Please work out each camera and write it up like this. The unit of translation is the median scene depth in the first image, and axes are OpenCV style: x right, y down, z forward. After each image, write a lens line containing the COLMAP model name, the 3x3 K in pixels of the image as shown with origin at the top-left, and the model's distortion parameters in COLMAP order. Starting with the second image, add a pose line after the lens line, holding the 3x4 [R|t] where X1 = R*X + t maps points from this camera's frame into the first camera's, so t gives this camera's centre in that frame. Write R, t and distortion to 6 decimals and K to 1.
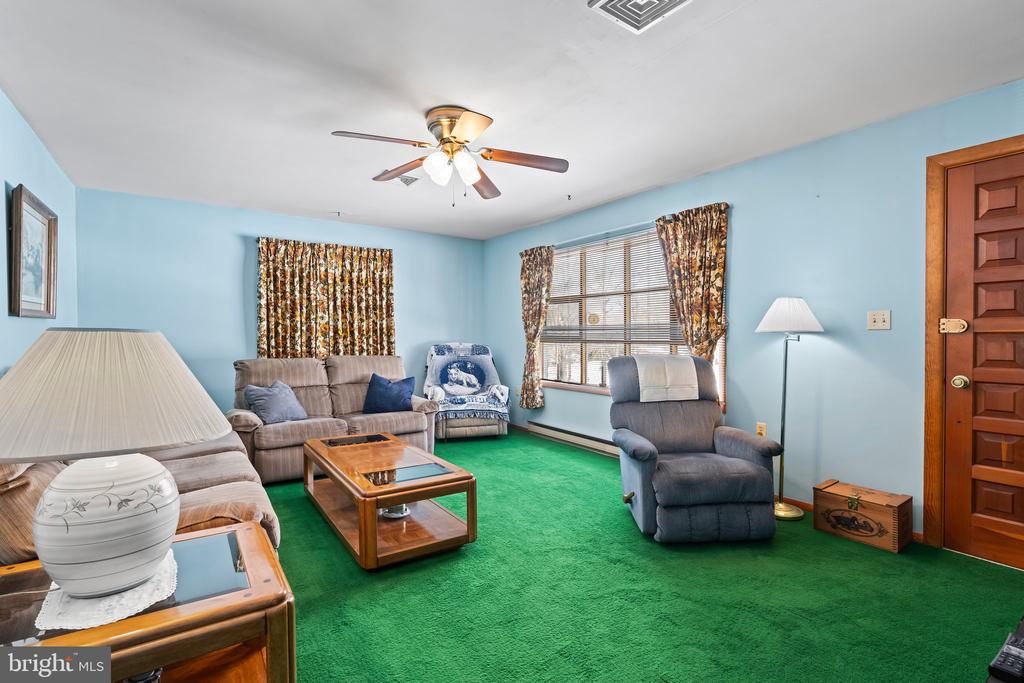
lens RADIAL K [[469.9, 0, 521.0], [0, 469.9, 332.1], [0, 0, 1]] dist [-0.002263, 0.000599]
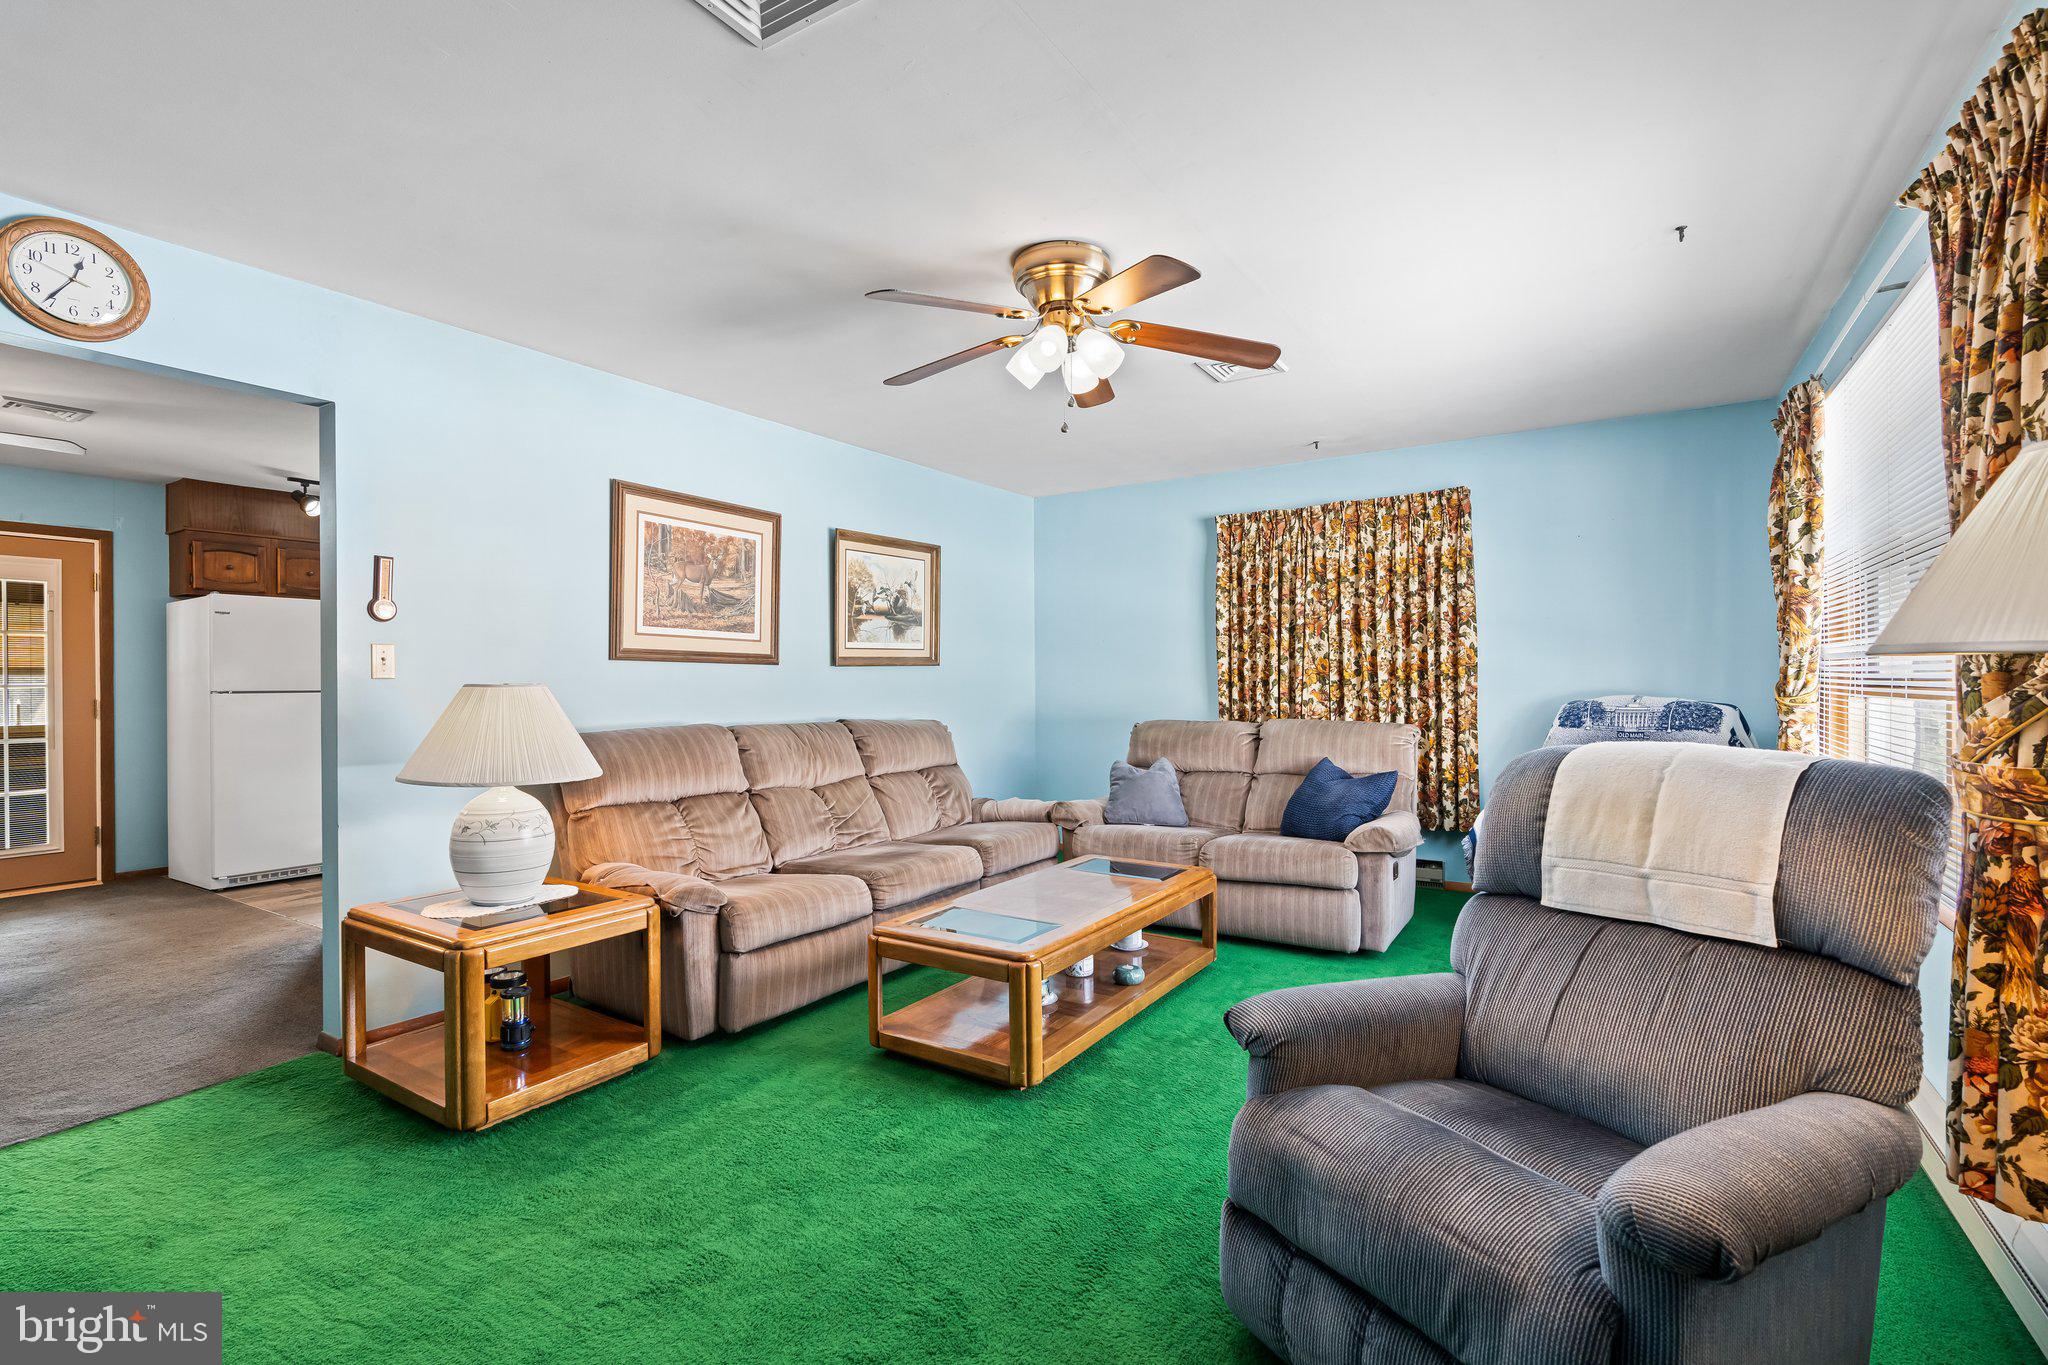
lens RADIAL K [[939.7, 0, 1042.0], [0, 939.7, 663.8], [0, 0, 1]] dist [-0.002263, 0.000599]
pose [[0.402065, -0.024532, -0.915283, 0.425436], [0.014789, 0.999685, -0.020297, 0.005220], [0.915492, -0.005375, 0.402301, 0.307145]]
